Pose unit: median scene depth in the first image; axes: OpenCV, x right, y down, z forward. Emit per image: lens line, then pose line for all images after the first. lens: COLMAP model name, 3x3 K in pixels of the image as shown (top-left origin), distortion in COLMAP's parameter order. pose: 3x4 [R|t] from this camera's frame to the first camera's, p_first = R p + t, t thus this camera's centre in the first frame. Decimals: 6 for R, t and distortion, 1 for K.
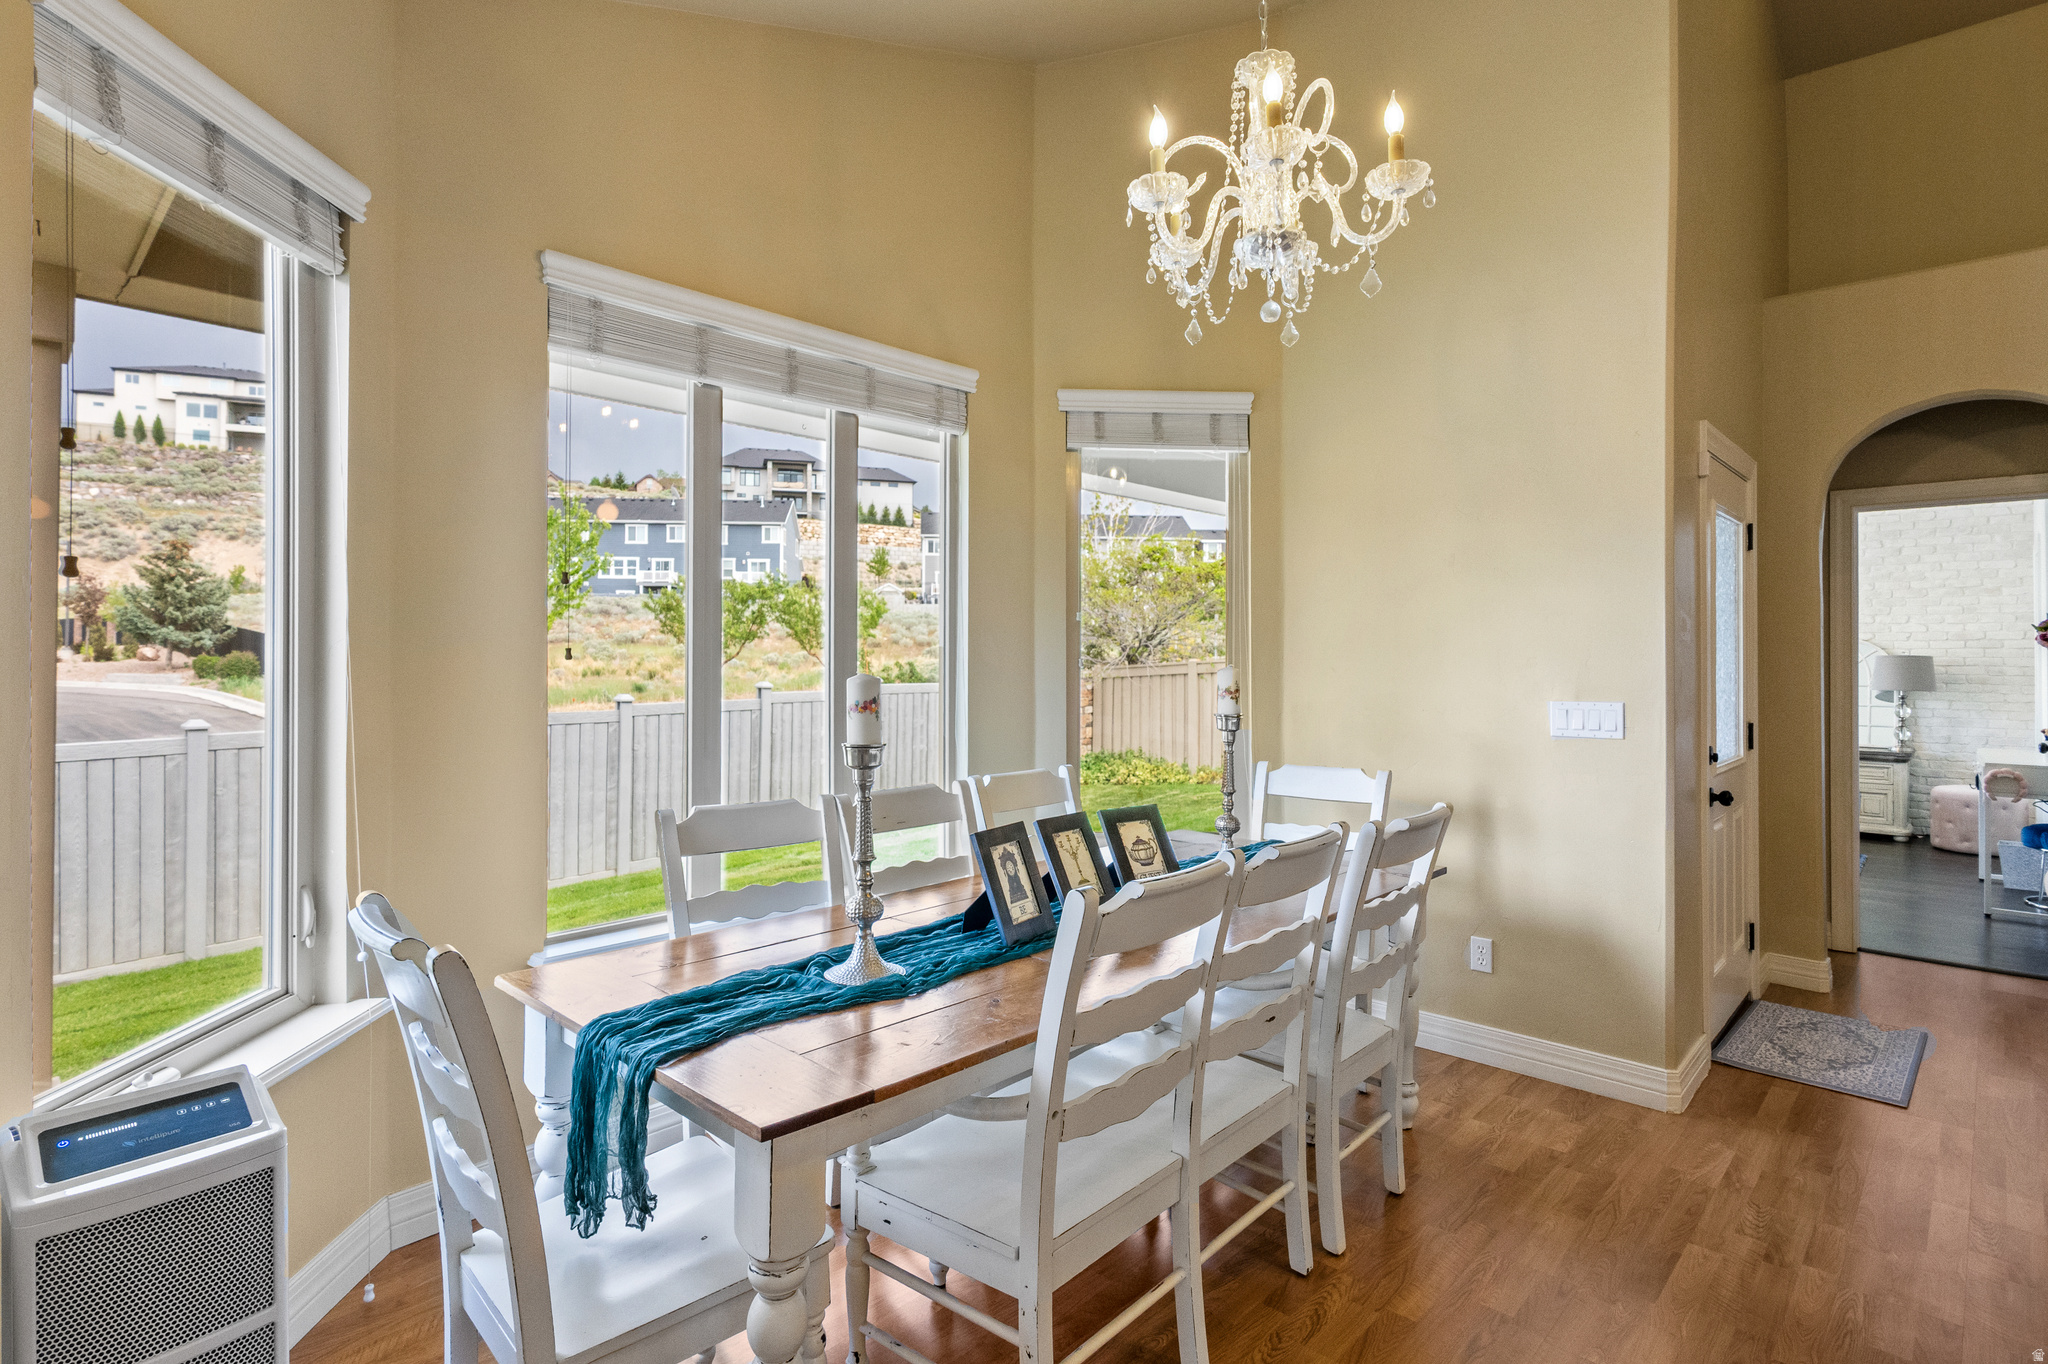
lens RADIAL K [[1030.9, 0, 1046.4], [0, 1030.9, 651.7], [0, 0, 1]] dist [-0.001108, 0.002843]
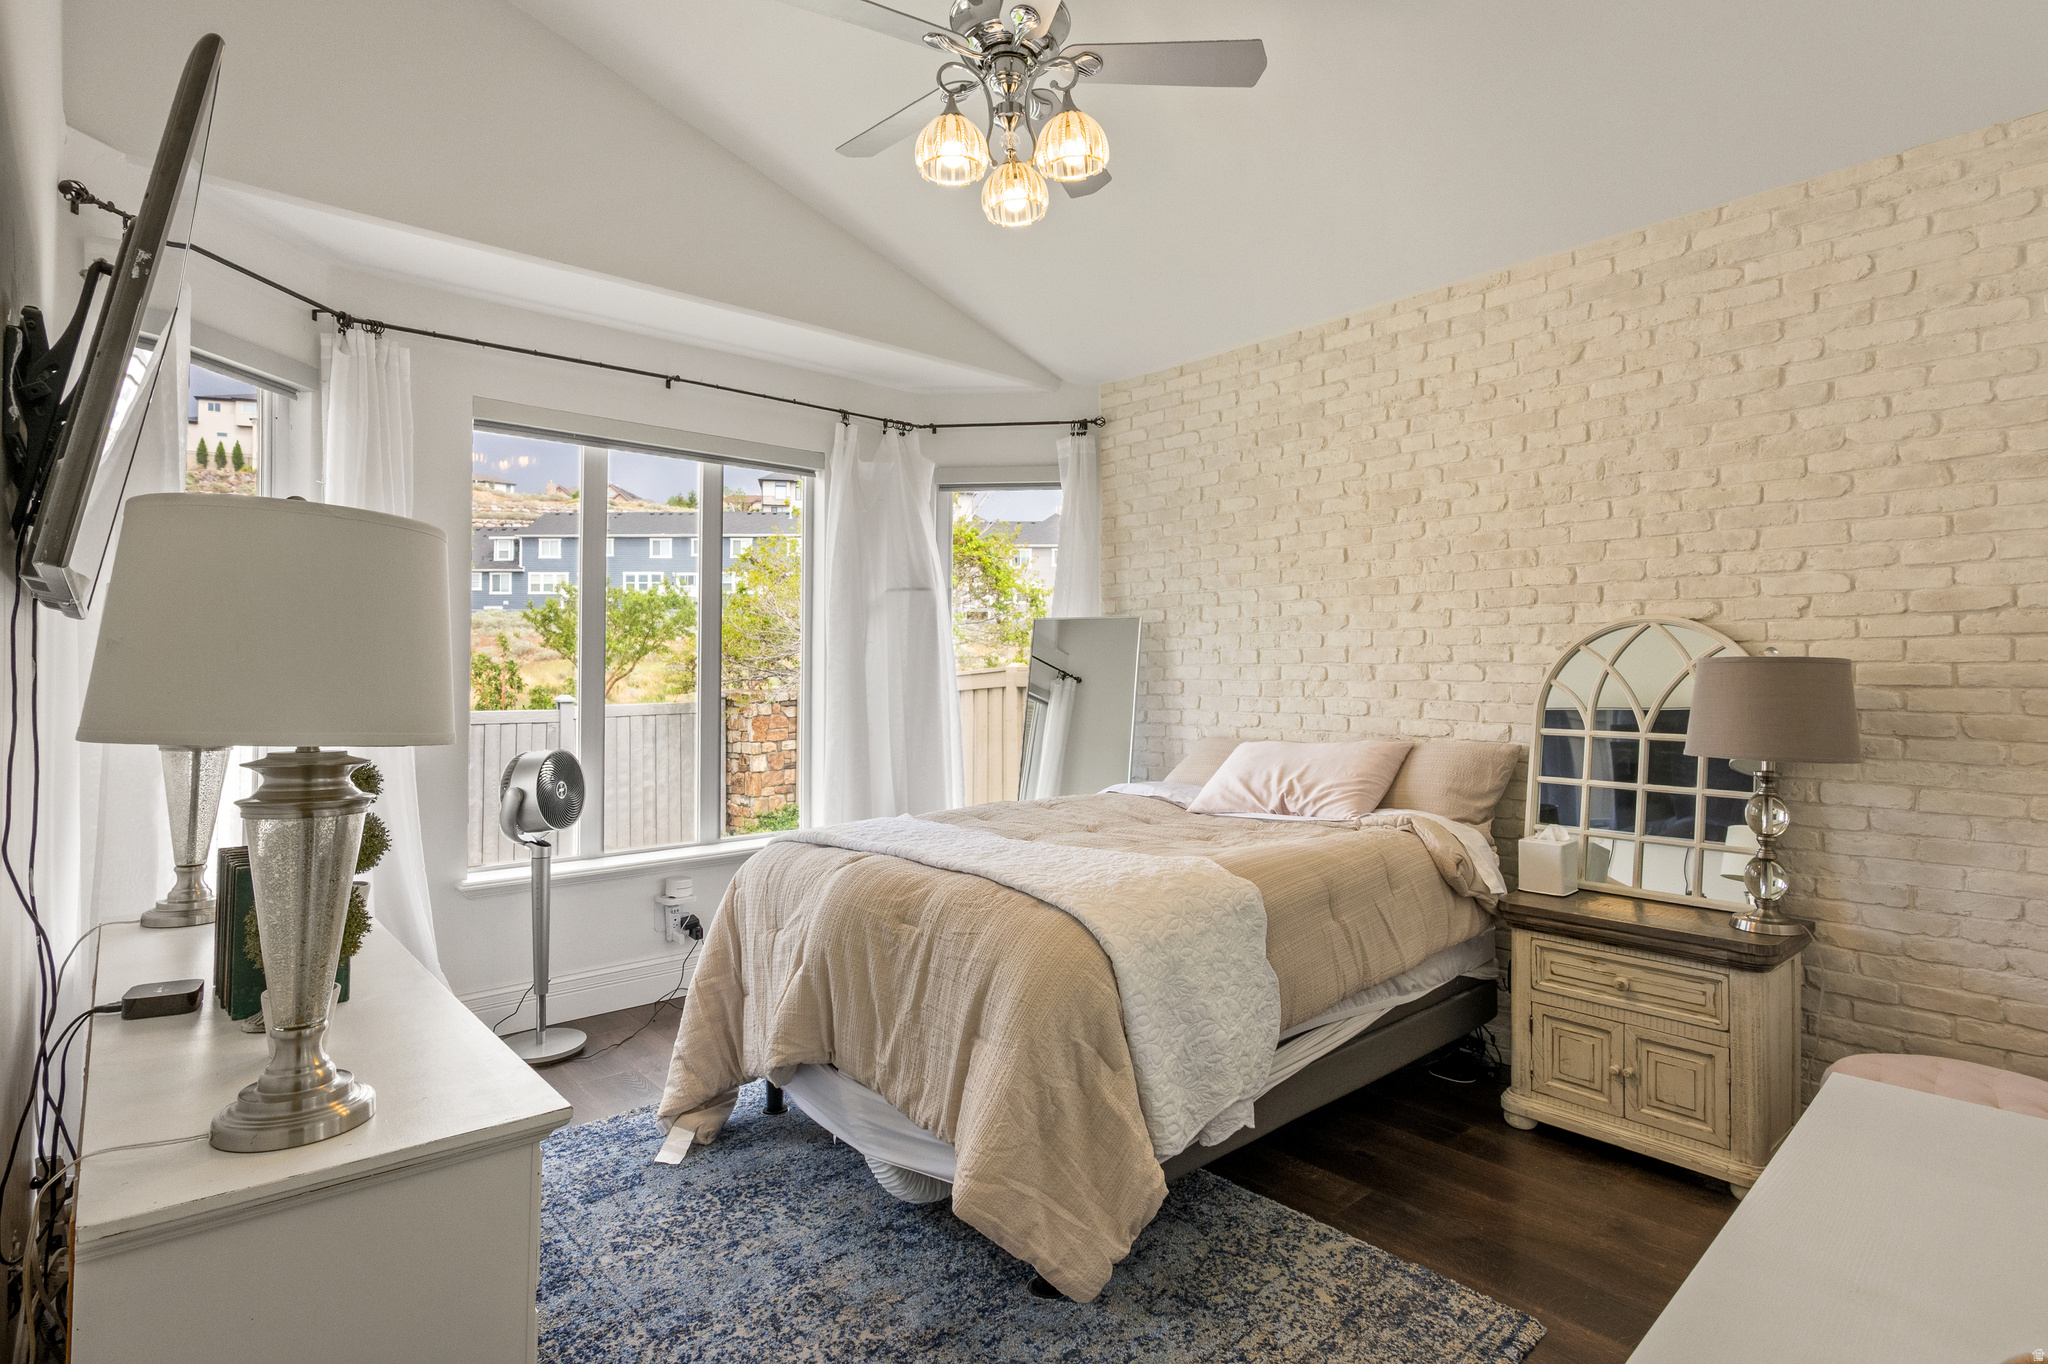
lens RADIAL K [[1030.9, 0, 1046.2], [0, 1030.9, 660.9], [0, 0, 1]] dist [-0.001108, 0.002843]
pose [[0.994128, -0.001977, -0.108196, 0.603519], [0.001101, 0.999966, -0.008151, 0.007303], [0.108209, 0.007984, 0.994096, 0.602822]]
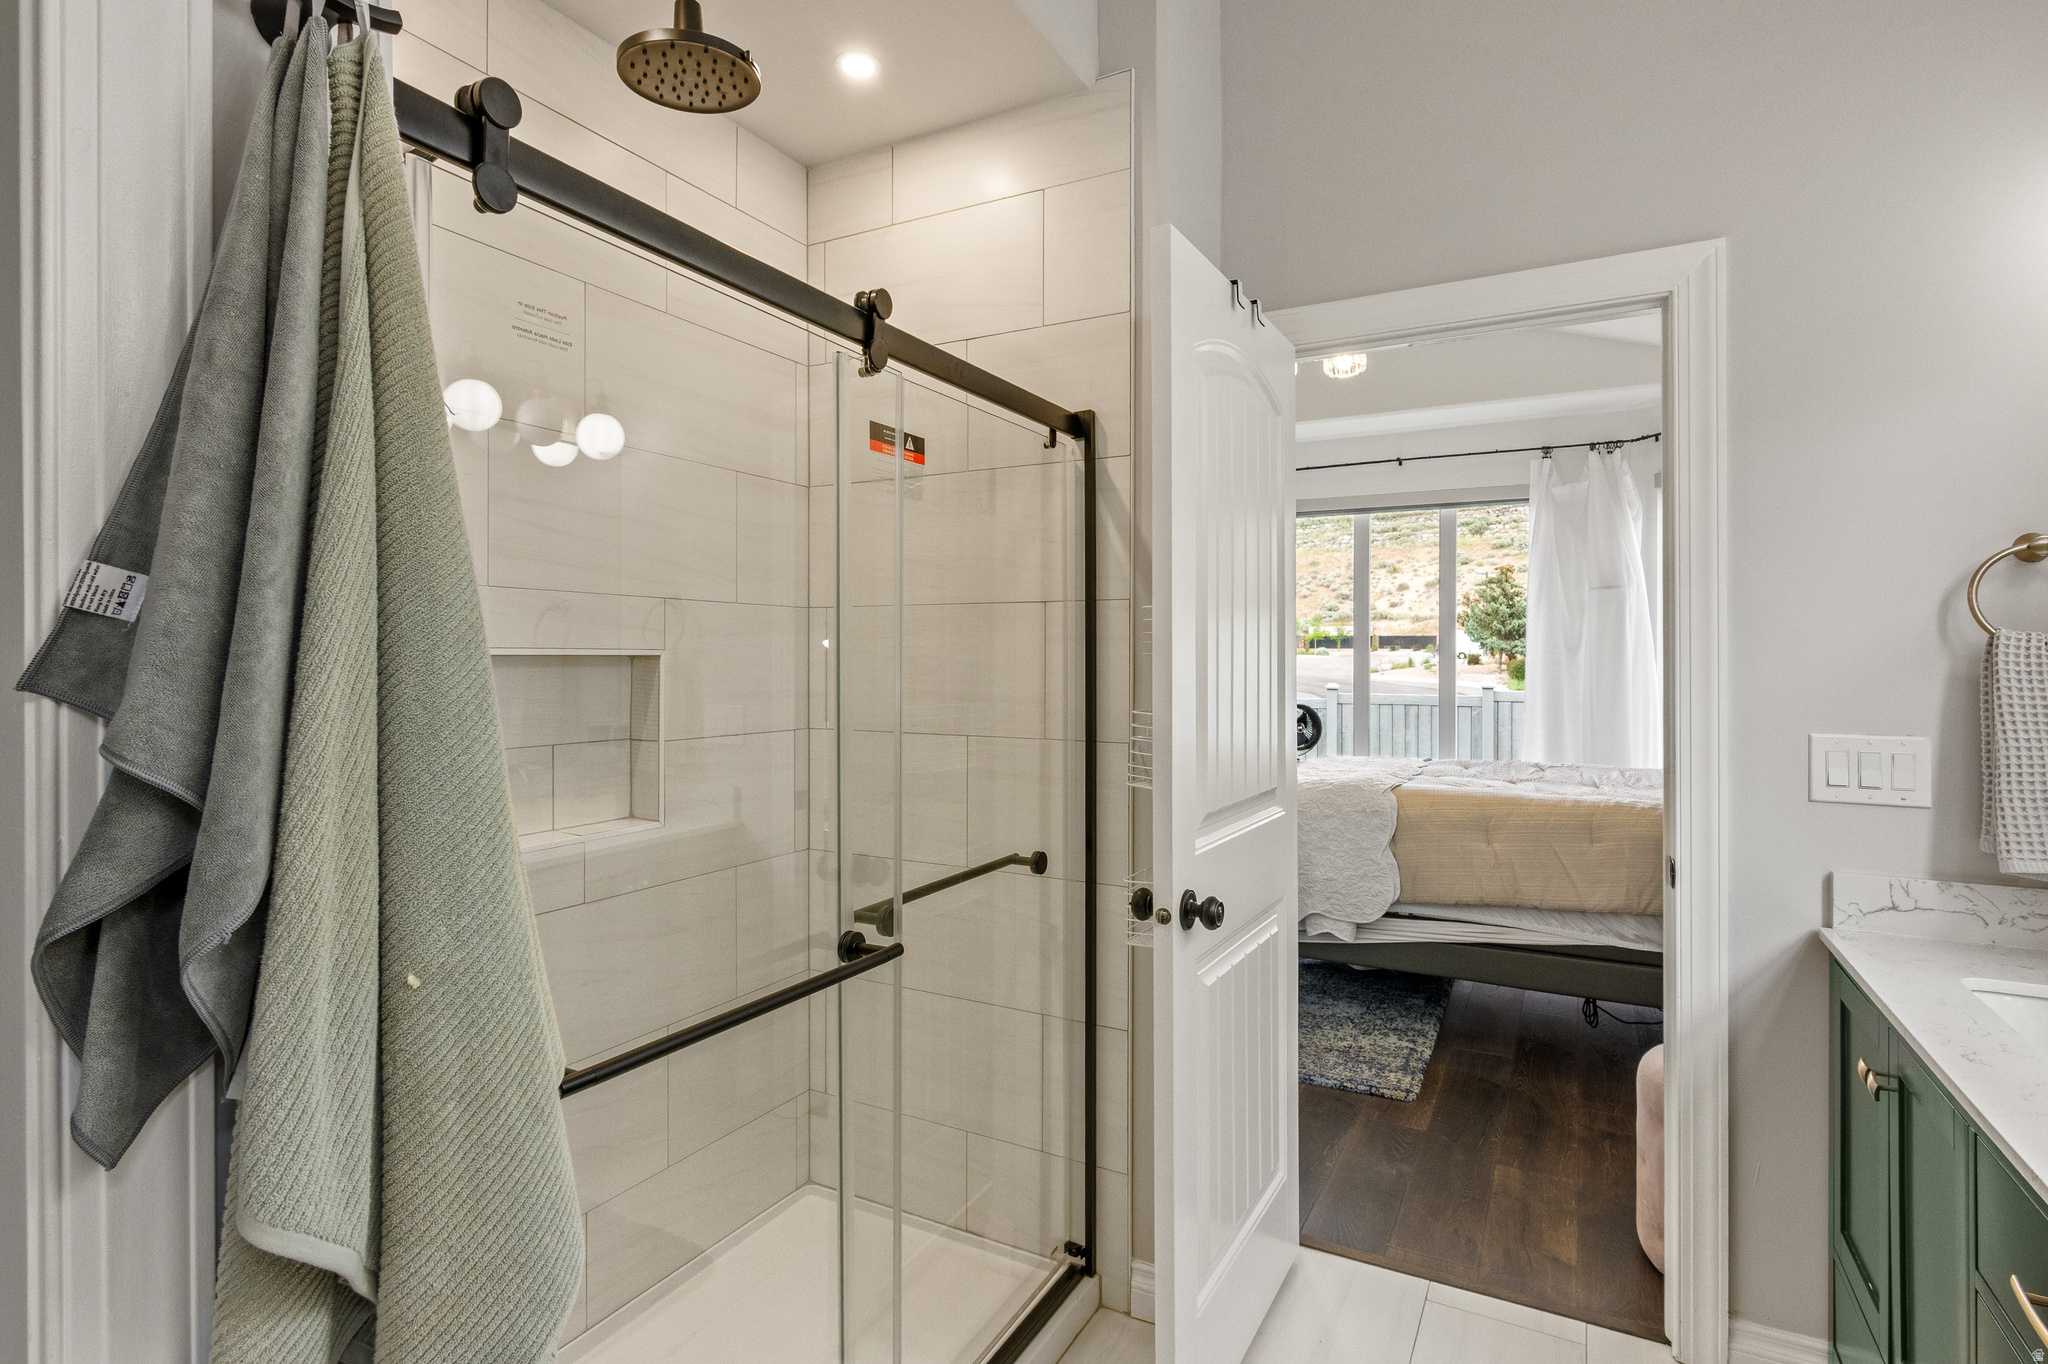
lens RADIAL K [[1030.9, 0, 1035.6], [0, 1030.9, 671.2], [0, 0, 1]] dist [-0.001108, 0.002843]
pose [[0.239031, 0.008871, -0.970971, 0.934214], [0.005338, 0.999931, 0.010450, 0.008001], [0.970997, -0.007681, 0.238968, 0.638046]]
